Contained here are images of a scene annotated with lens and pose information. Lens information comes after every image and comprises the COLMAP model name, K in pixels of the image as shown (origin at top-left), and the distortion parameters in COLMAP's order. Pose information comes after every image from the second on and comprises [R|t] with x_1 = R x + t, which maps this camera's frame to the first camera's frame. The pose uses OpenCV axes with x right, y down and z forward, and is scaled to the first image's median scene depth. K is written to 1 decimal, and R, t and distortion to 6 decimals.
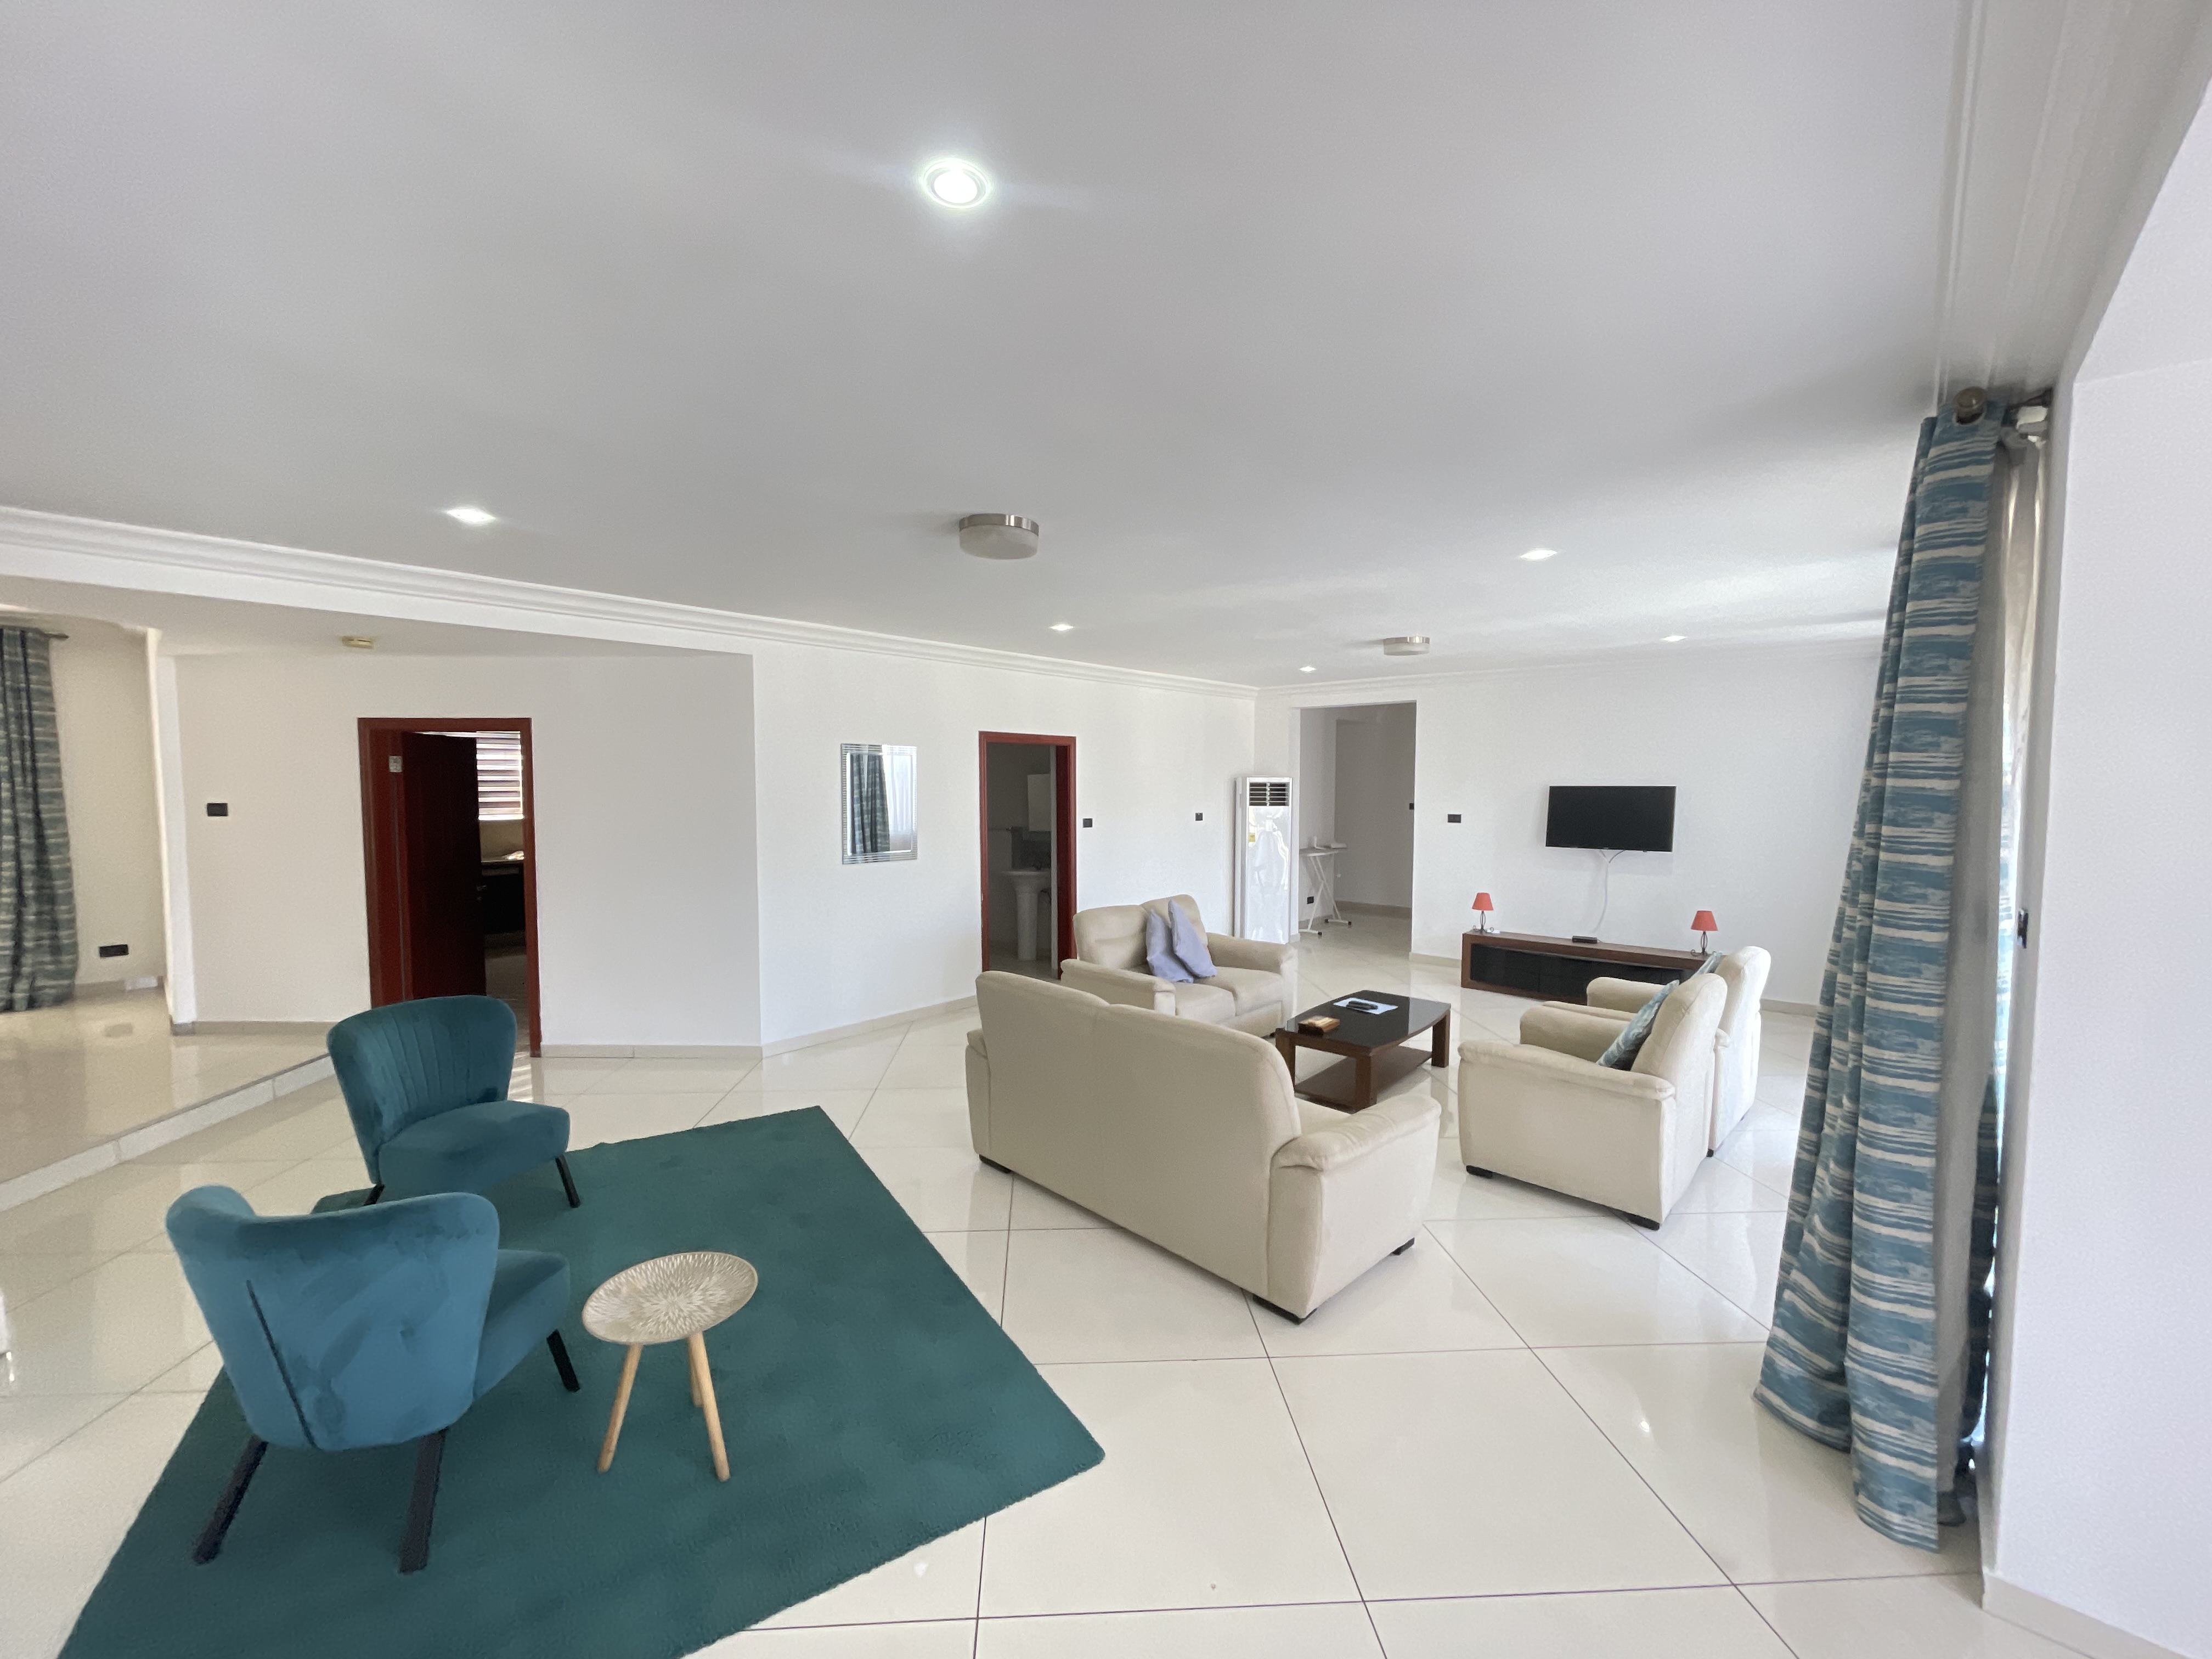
lens RADIAL K [[894.3, 0, 1089.4], [0, 894.3, 834.6], [0, 0, 1]] dist [0.014729, -0.006144]
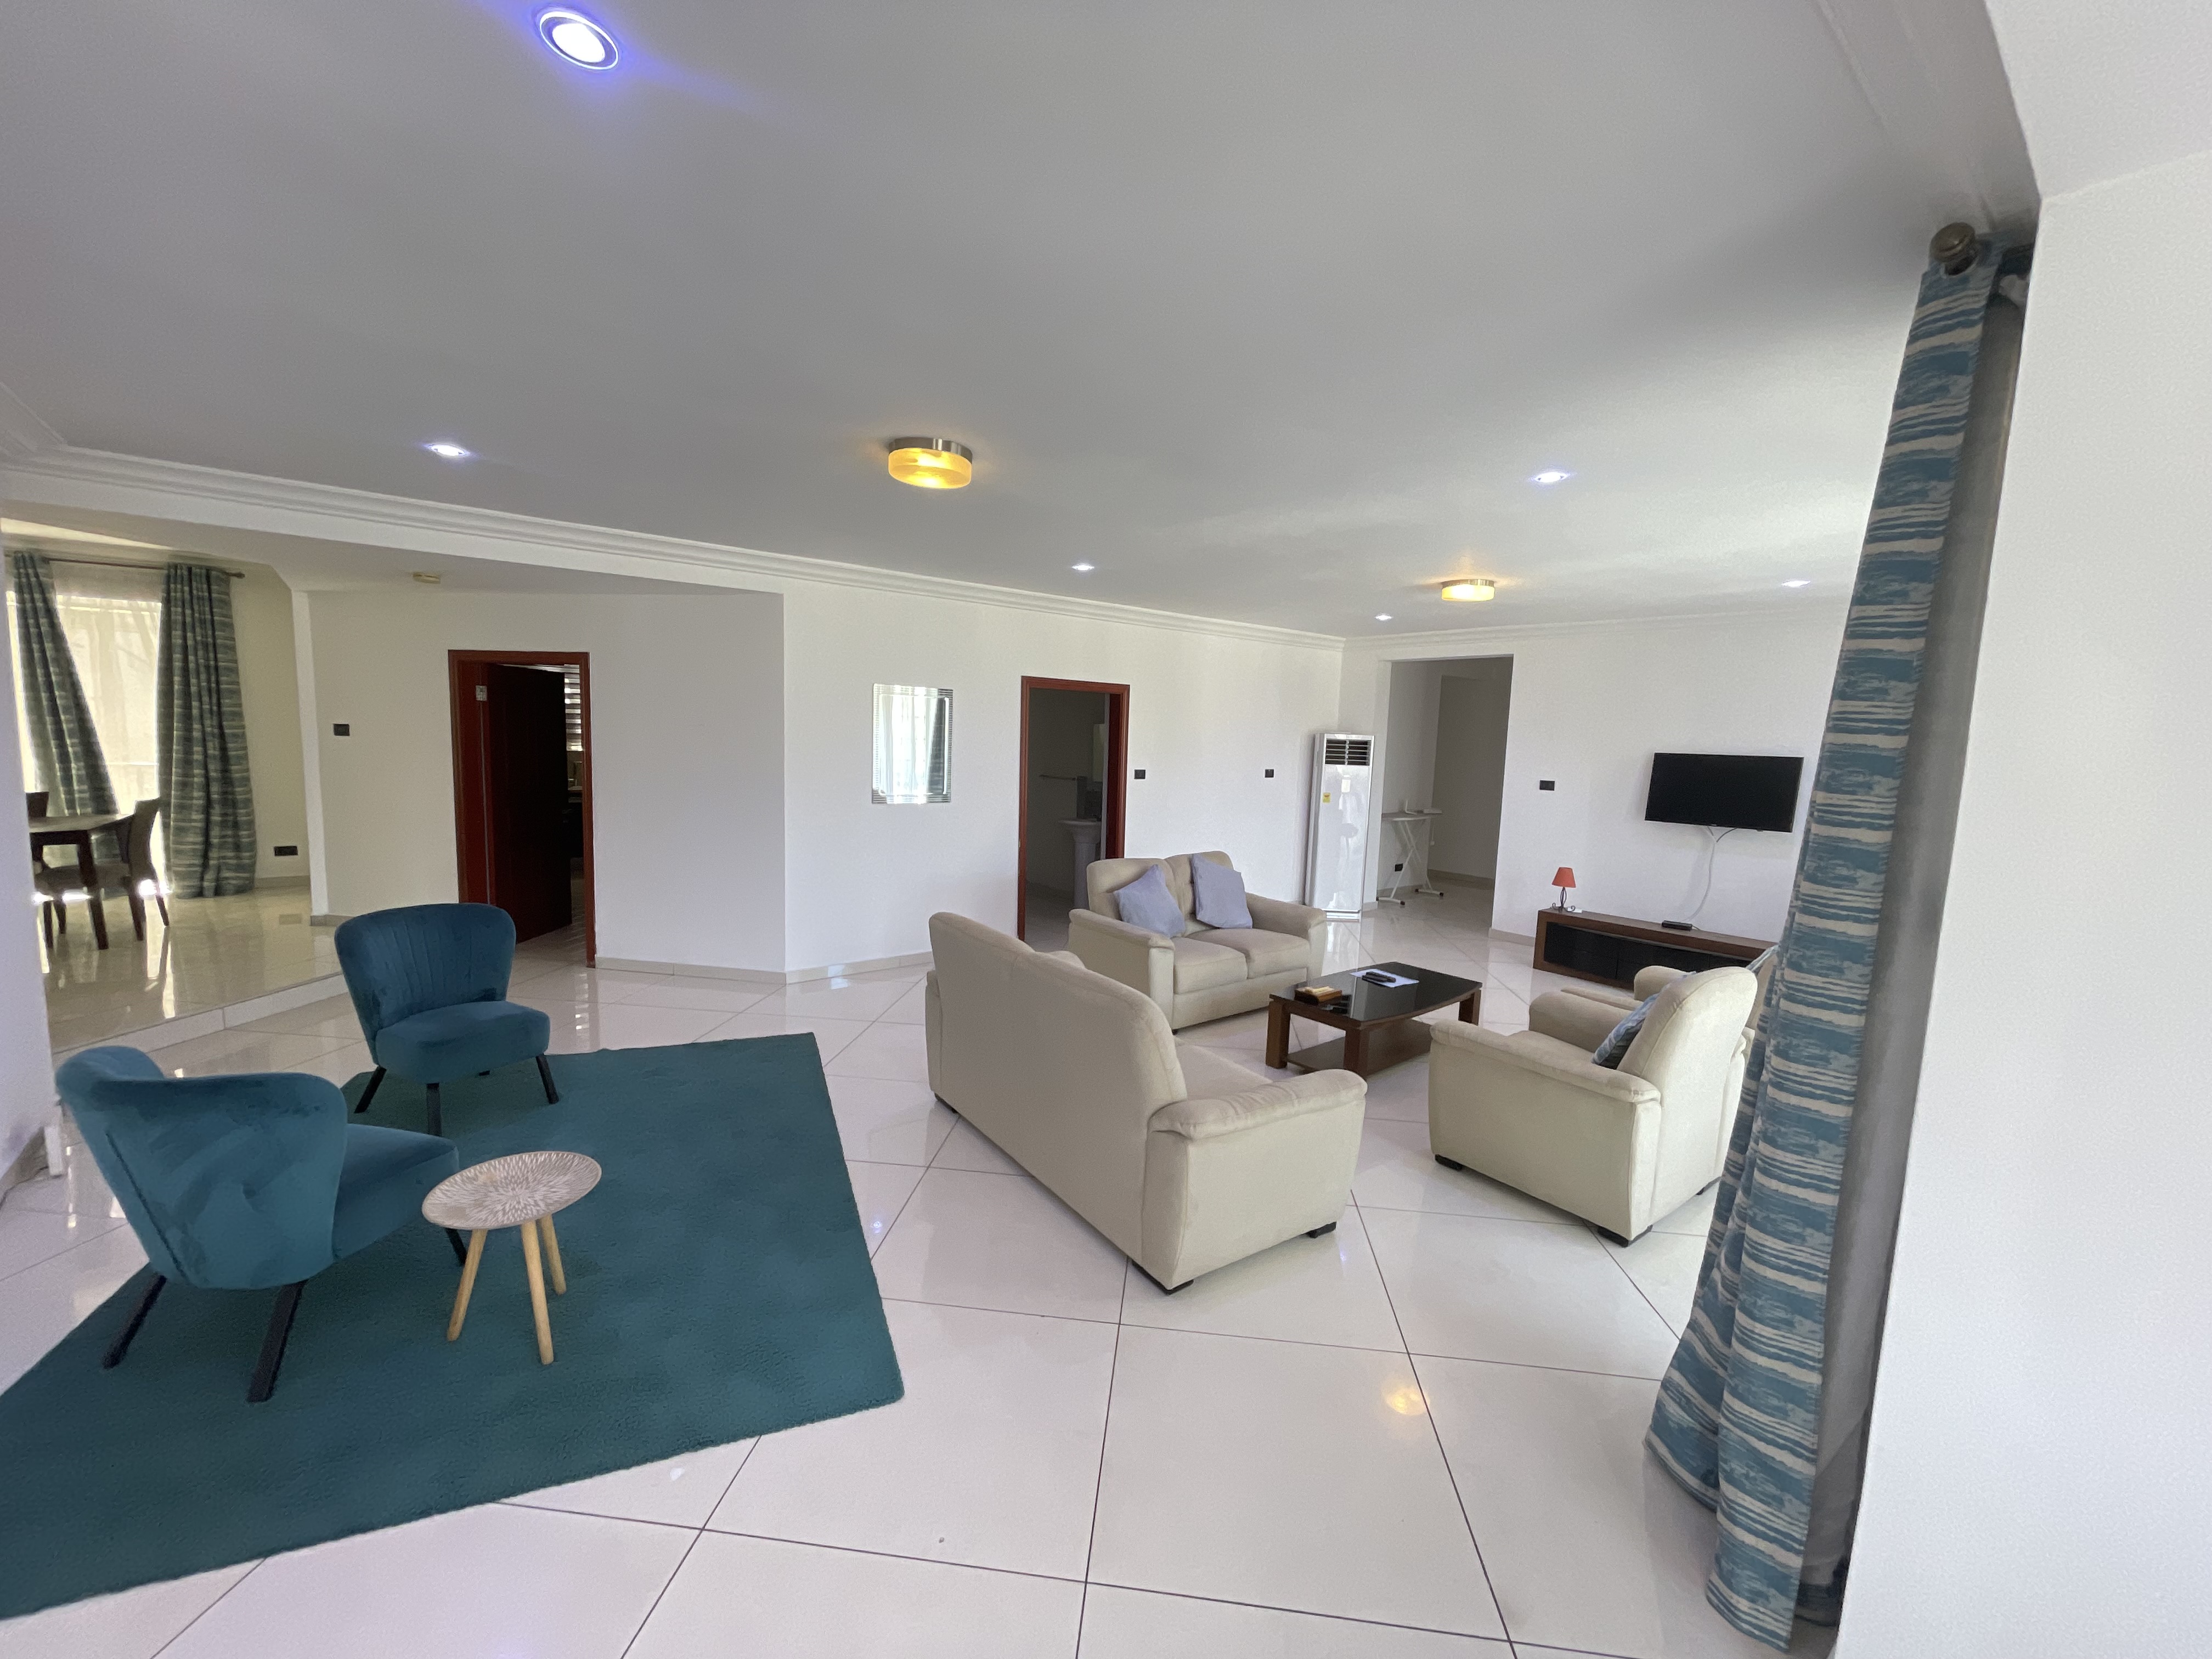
lens RADIAL K [[894.3, 0, 1089.4], [0, 894.3, 834.6], [0, 0, 1]] dist [0.014729, -0.006144]
pose [[0.985829, 0.049558, -0.160269, 0.152105], [-0.041683, 0.997770, 0.052132, 0.005968], [0.162495, -0.044713, 0.985696, 0.037027]]
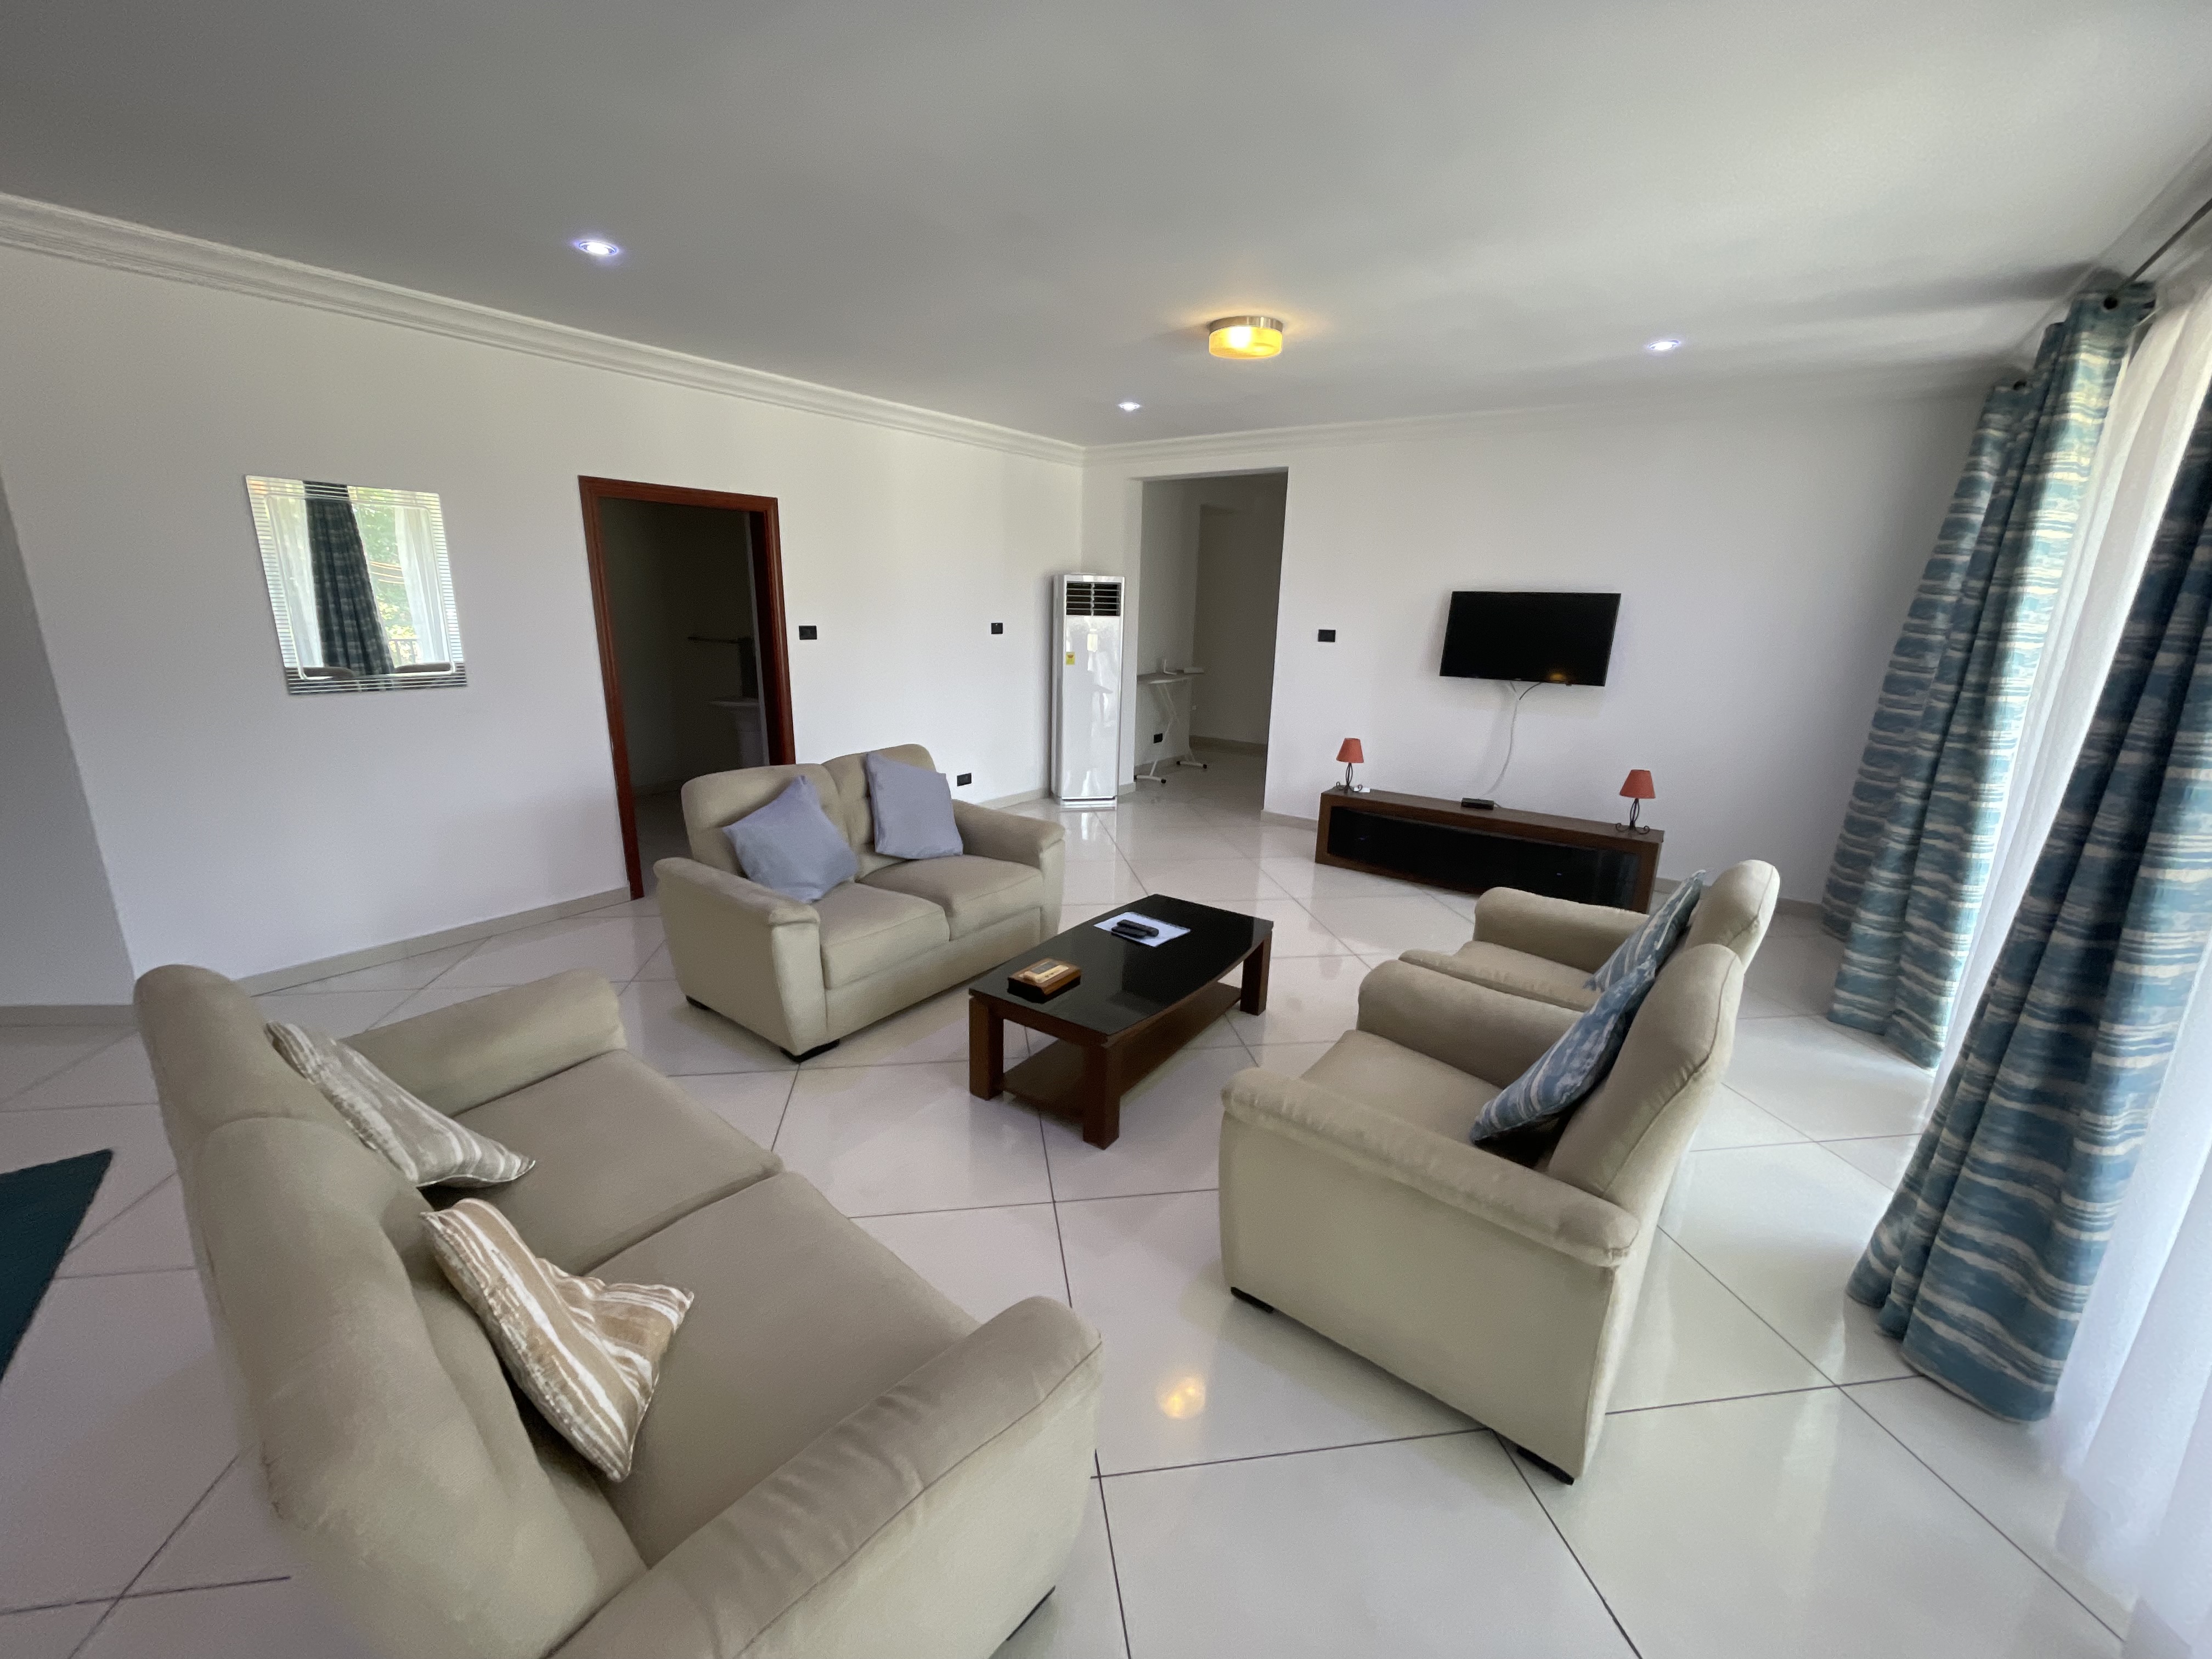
lens RADIAL K [[894.3, 0, 1089.4], [0, 894.3, 834.6], [0, 0, 1]] dist [0.014729, -0.006144]
pose [[0.995294, -0.005581, 0.096740, 0.214942], [-0.013767, 0.980068, 0.198183, -0.001166], [-0.095918, -0.198582, 0.975379, 0.404879]]
